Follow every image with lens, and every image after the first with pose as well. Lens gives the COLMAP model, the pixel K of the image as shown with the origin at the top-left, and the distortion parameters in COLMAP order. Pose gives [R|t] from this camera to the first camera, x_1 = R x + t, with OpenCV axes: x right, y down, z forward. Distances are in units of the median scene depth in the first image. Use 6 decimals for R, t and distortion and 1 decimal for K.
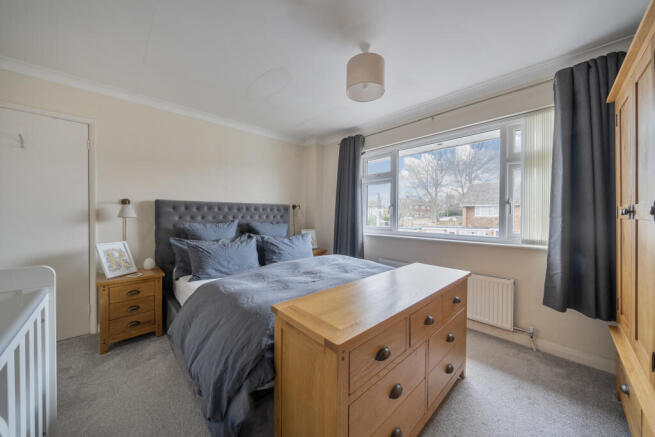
lens RADIAL K [[224.5, 0, 327.5], [0, 224.5, 218.5], [0, 0, 1]] dist [-0.001101, -0.000131]
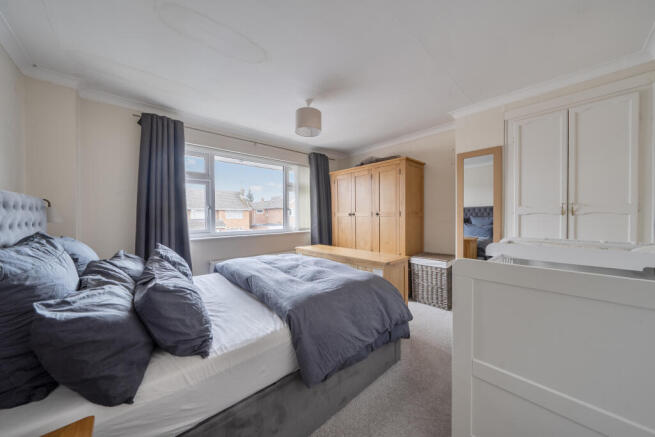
lens RADIAL K [[224.5, 0, 327.5], [0, 224.5, 218.5], [0, 0, 1]] dist [-0.001101, -0.000131]
pose [[0.020871, -0.017844, 0.999623, -0.941773], [0.030418, 0.999389, 0.017204, -0.016452], [-0.999319, 0.030047, 0.021401, 0.615244]]
